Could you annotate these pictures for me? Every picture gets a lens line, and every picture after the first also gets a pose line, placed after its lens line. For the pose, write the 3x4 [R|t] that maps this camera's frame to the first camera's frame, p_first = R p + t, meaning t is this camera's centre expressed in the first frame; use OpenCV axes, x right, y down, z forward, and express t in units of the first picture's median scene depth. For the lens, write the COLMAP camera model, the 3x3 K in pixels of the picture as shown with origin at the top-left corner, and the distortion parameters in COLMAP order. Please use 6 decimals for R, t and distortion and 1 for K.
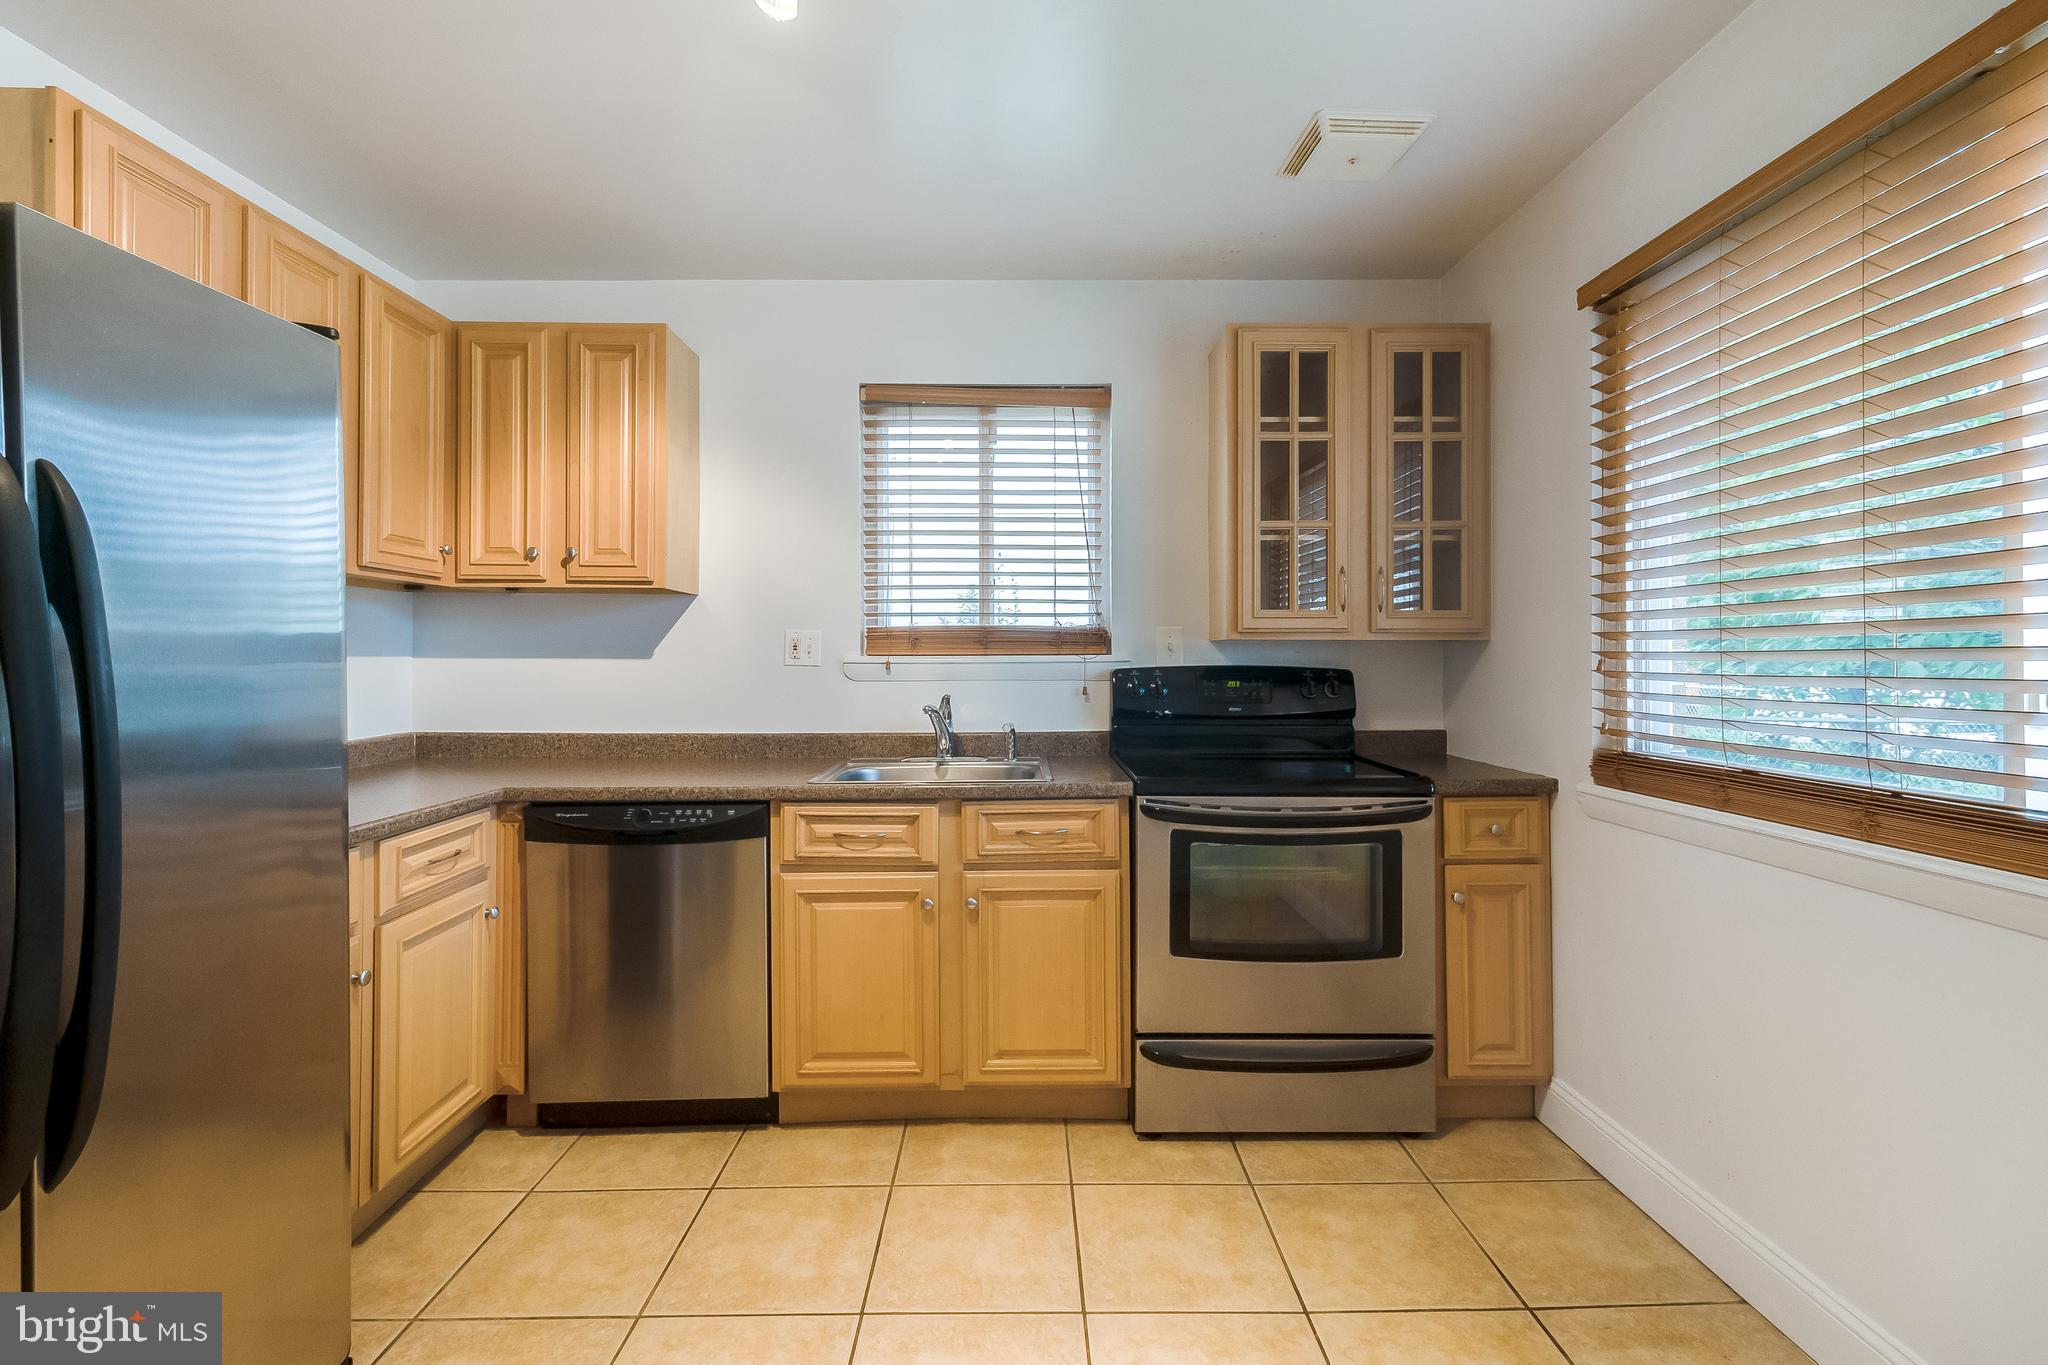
lens RADIAL K [[933.1, 0, 1026.7], [0, 933.1, 654.0], [0, 0, 1]] dist [0.009032, -0.000020]
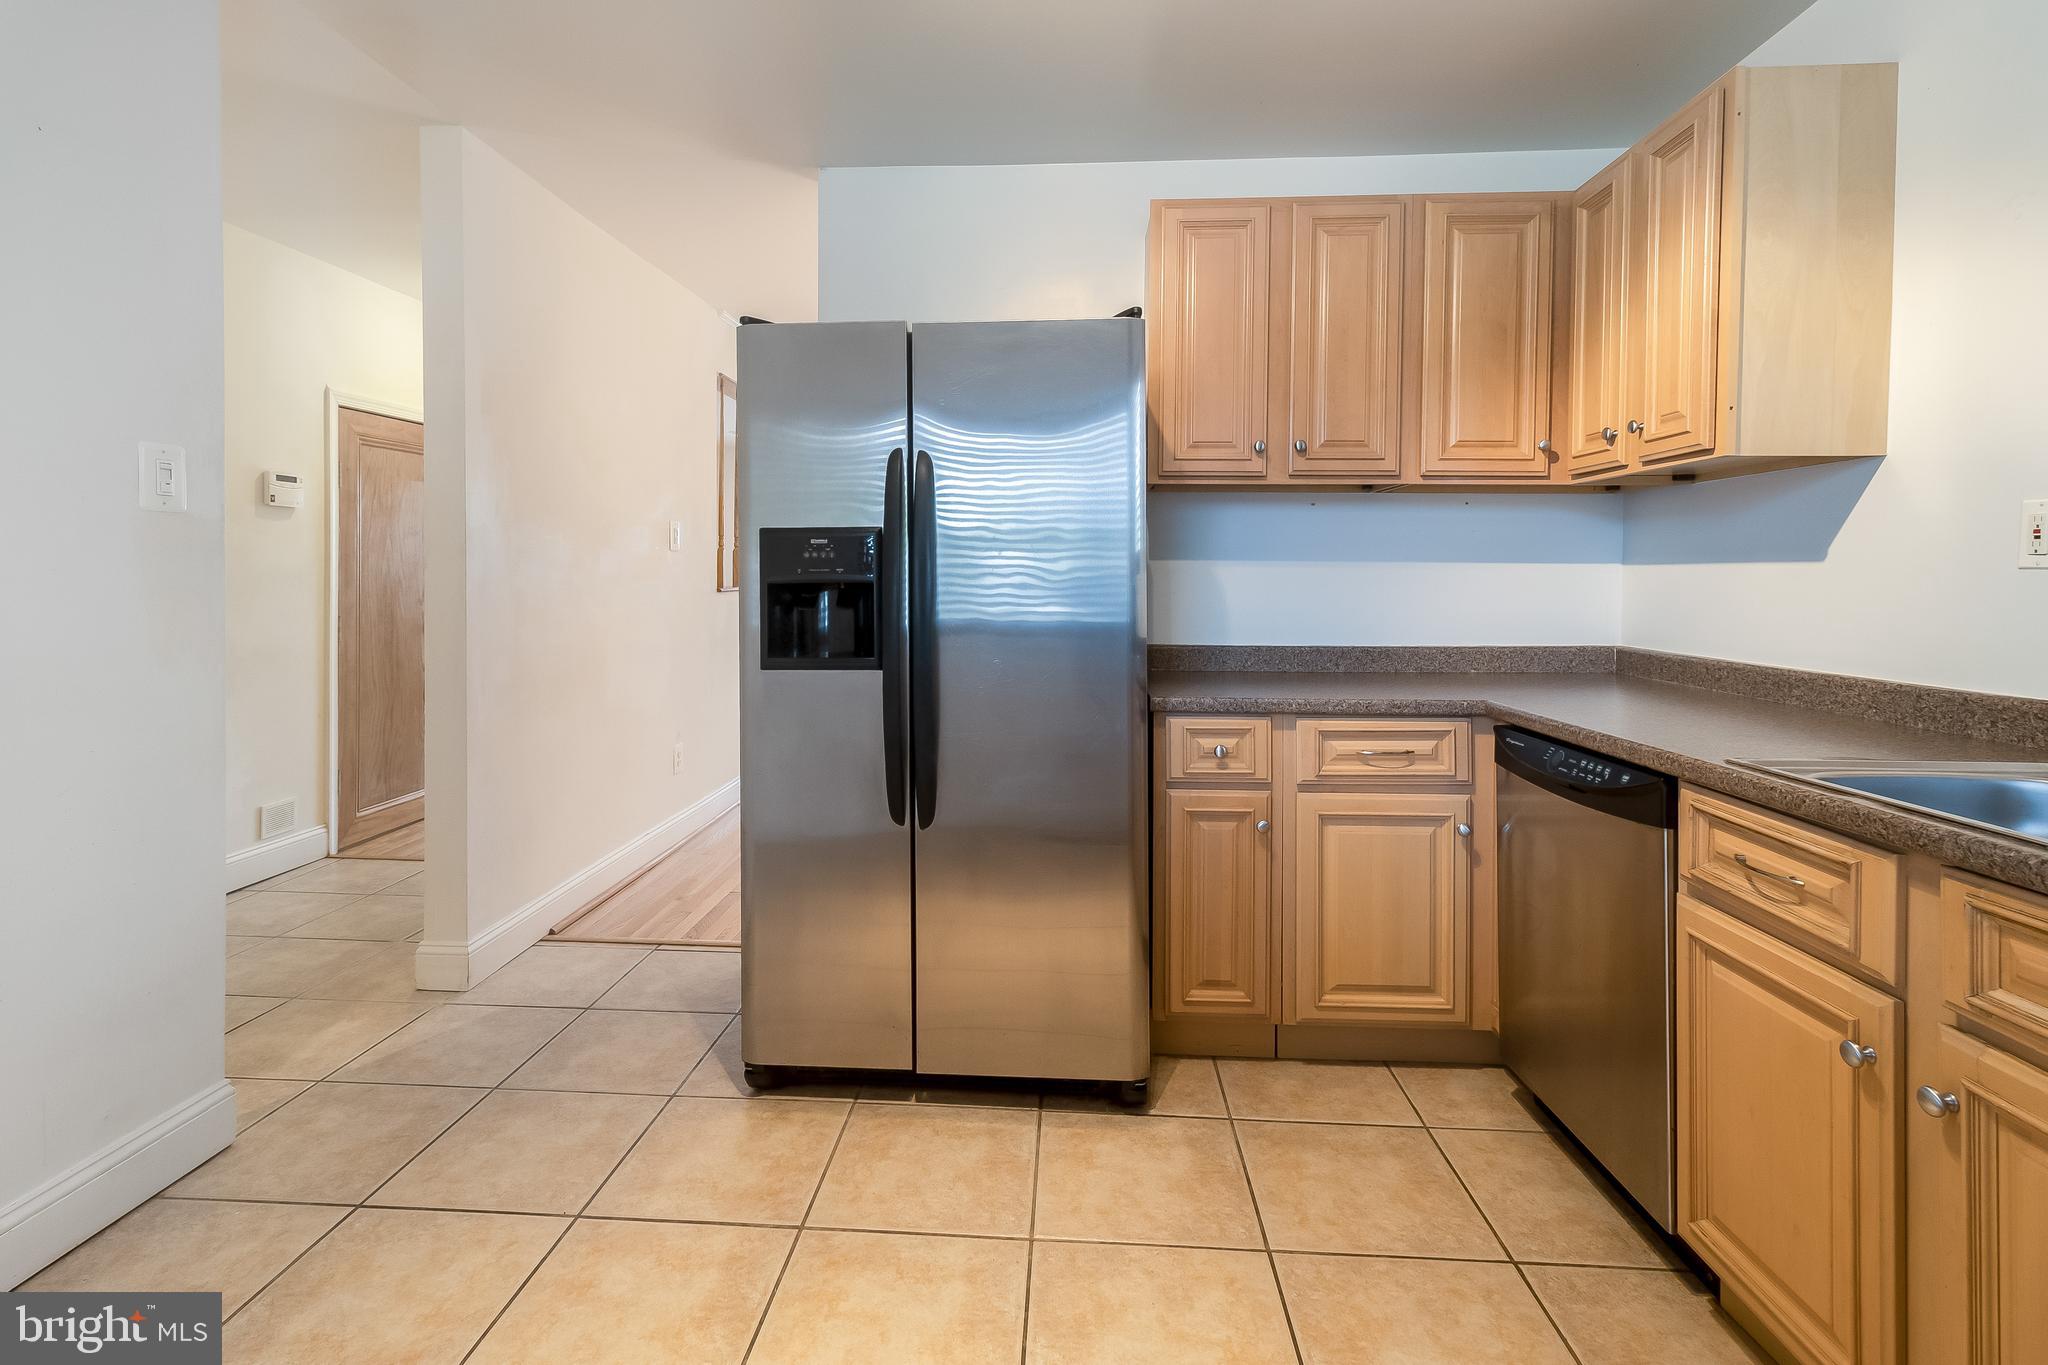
lens RADIAL K [[966.9, 0, 1018.1], [0, 966.9, 592.1], [0, 0, 1]] dist [0.006854, 0.000528]
pose [[-0.067768, 0.013226, -0.997613, 0.410007], [-0.002863, 0.999905, 0.013451, 0.024437], [0.997697, 0.003767, -0.067724, 0.590291]]
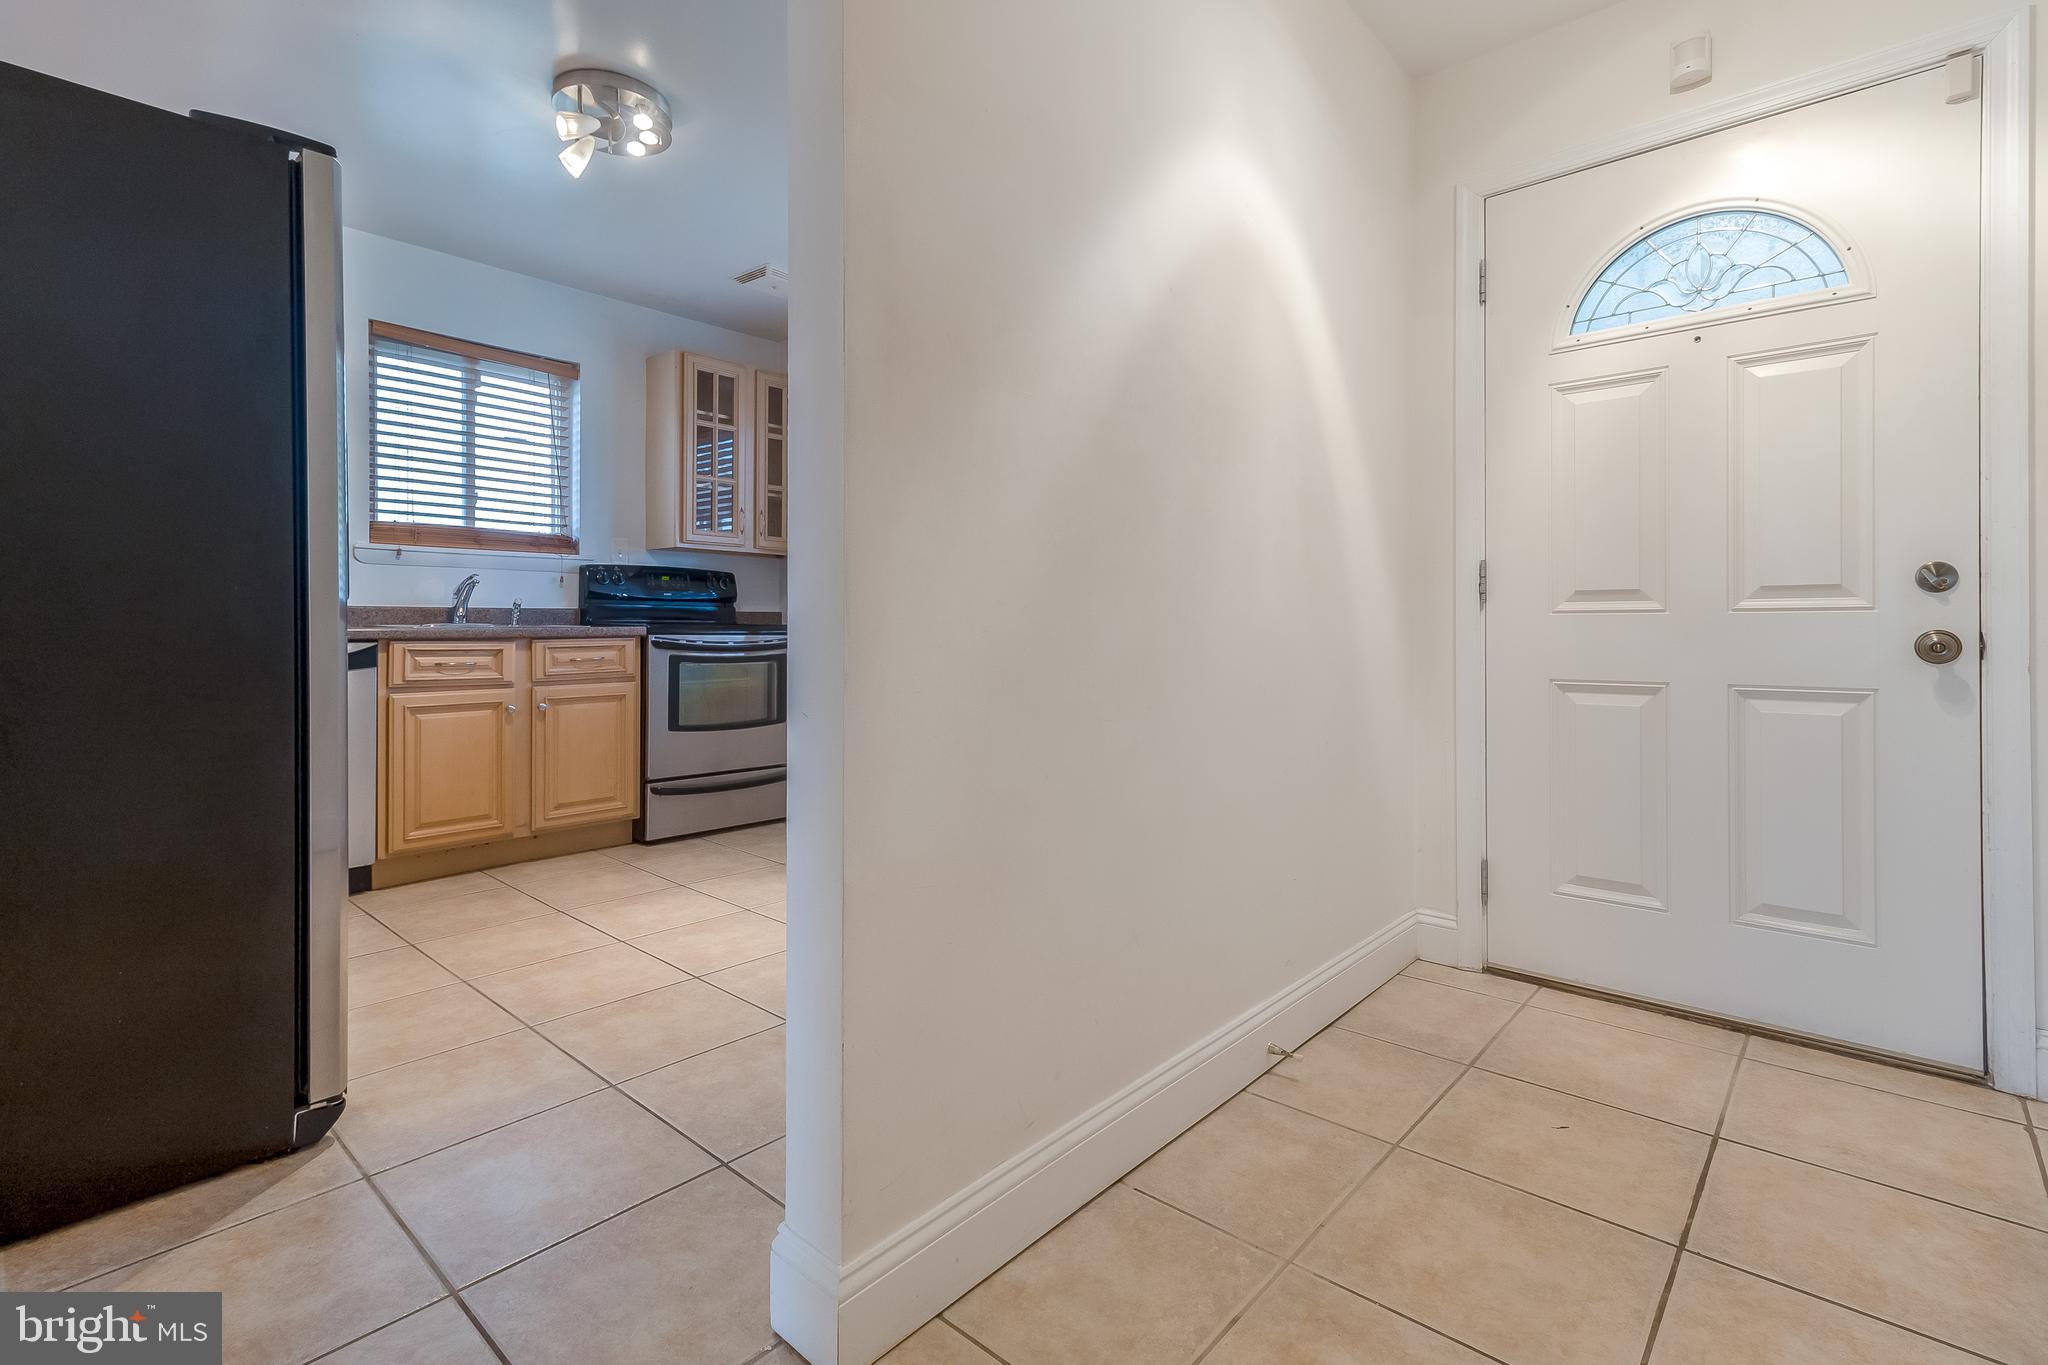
lens RADIAL K [[929.3, 0, 1015.1], [0, 929.3, 626.4], [0, 0, 1]] dist [0.005877, -0.000244]
pose [[0.669327, 0.004073, 0.742957, -0.644118], [-0.007381, 0.999972, 0.001168, 0.128129], [-0.742932, -0.006265, 0.669338, -0.545083]]
